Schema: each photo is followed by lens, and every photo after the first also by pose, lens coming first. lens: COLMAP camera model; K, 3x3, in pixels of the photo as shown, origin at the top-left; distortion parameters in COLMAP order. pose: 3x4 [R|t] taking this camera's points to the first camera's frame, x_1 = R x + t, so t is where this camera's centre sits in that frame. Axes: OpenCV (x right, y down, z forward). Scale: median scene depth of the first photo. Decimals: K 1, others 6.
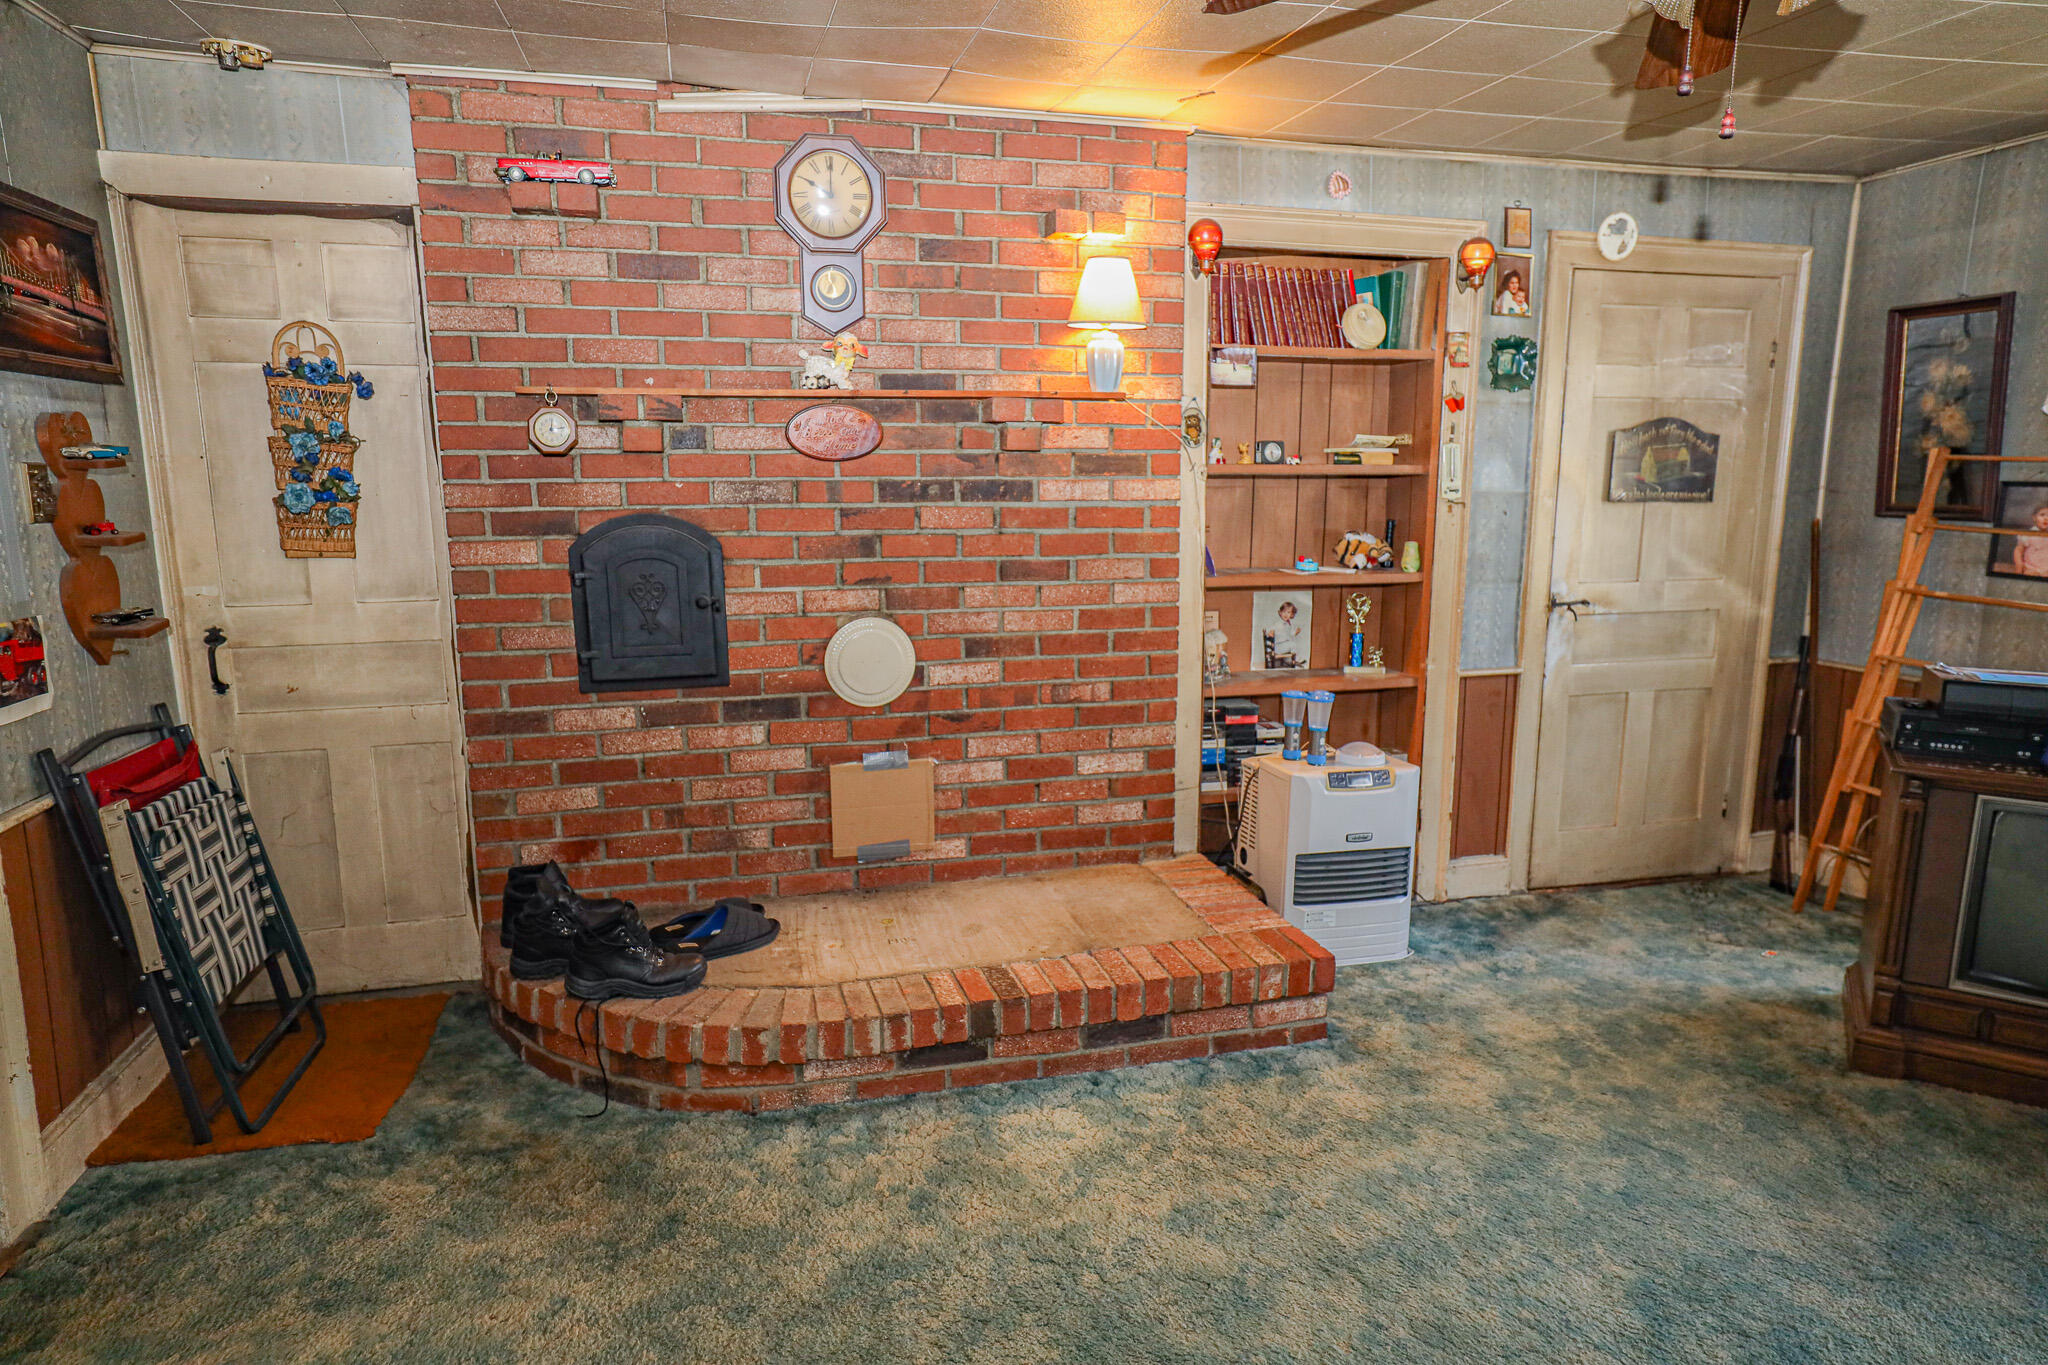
lens RADIAL K [[1262.1, 0, 1031.6], [0, 1262.1, 677.0], [0, 0, 1]] dist [-0.001534, 0.027214]
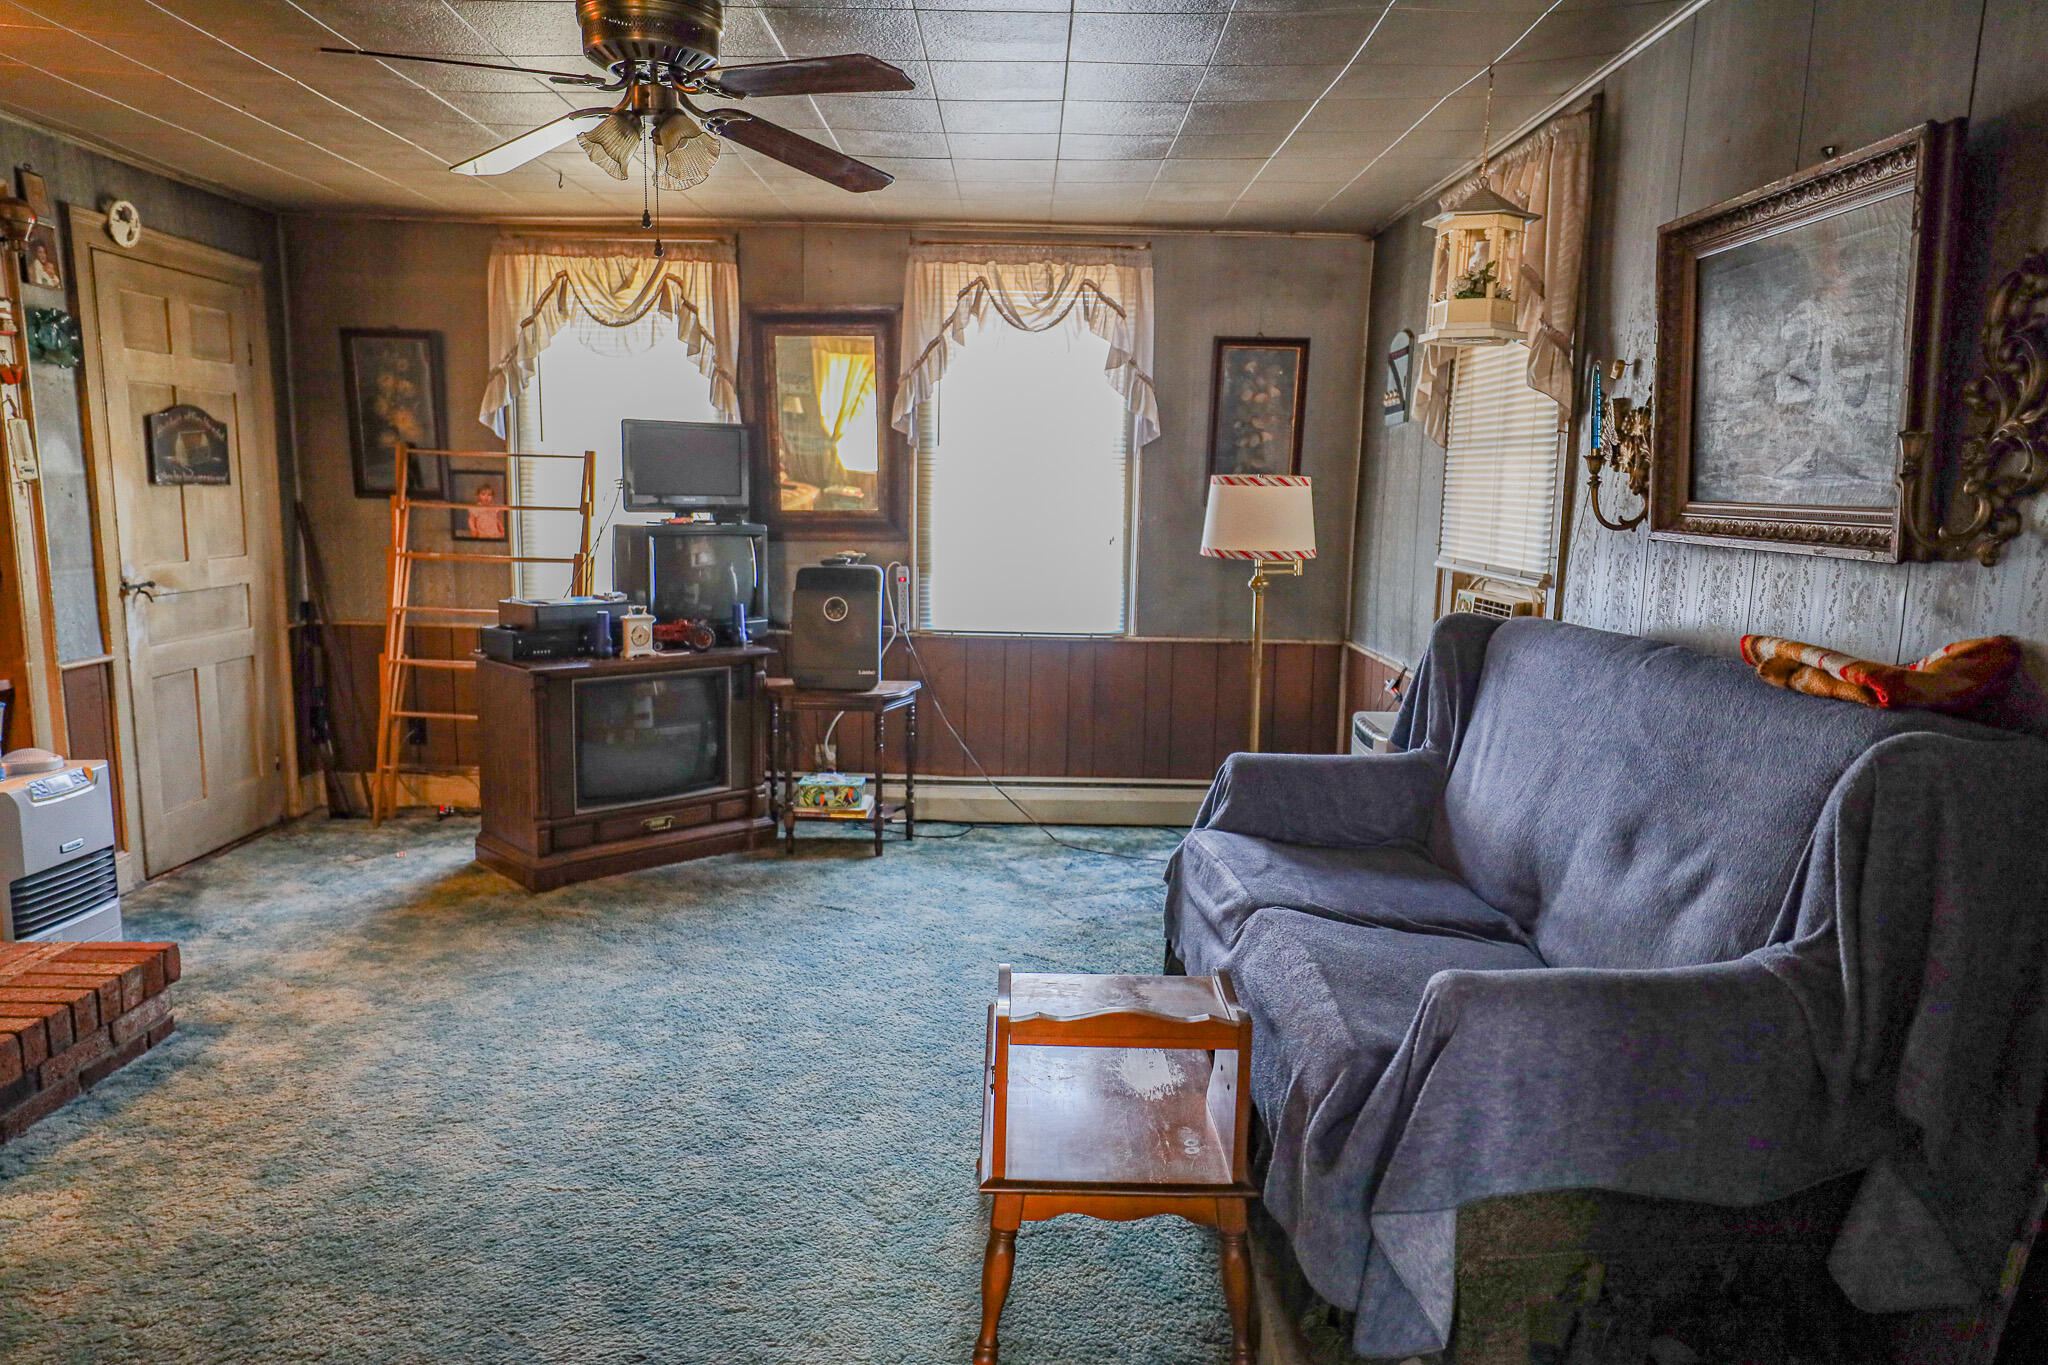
lens RADIAL K [[1298.3, 0, 1024.0], [0, 1298.3, 682.5], [0, 0, 1]] dist [-0.003480, 0.002254]
pose [[0.271935, -0.142483, 0.951709, -0.385581], [0.140530, 0.984256, 0.107201, 0.005502], [-0.951999, 0.104592, 0.287677, 0.048373]]
